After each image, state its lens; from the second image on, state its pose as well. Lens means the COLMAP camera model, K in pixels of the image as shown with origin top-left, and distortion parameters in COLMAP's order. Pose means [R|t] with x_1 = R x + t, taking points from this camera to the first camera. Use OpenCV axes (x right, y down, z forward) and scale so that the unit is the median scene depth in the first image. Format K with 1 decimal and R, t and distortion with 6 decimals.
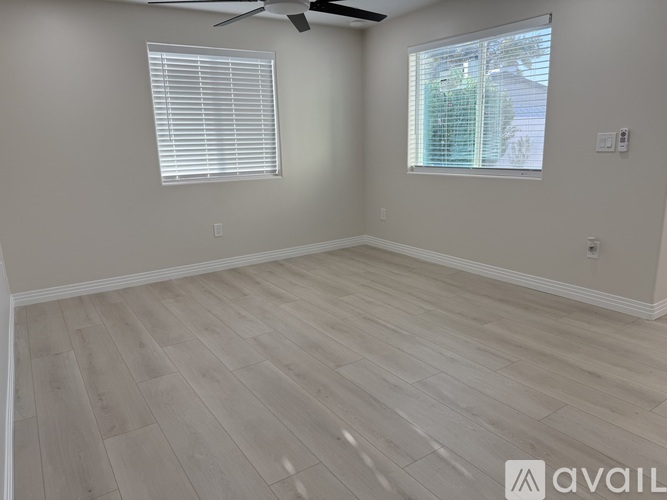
lens RADIAL K [[471.5, 0, 333.5], [0, 471.5, 250.0], [0, 0, 1]] dist [0.178500, -0.364214]
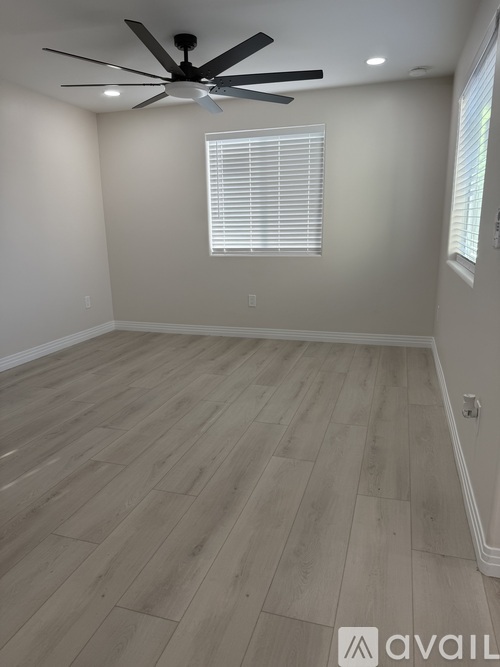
lens RADIAL K [[471.5, 0, 250.0], [0, 471.5, 333.5], [0, 0, 1]] dist [0.178500, -0.364214]
pose [[0.617045, 0.195366, -0.762291, 0.638602], [-0.177905, 0.978245, 0.106705, -0.089507], [0.766554, 0.069774, 0.638378, 0.339313]]
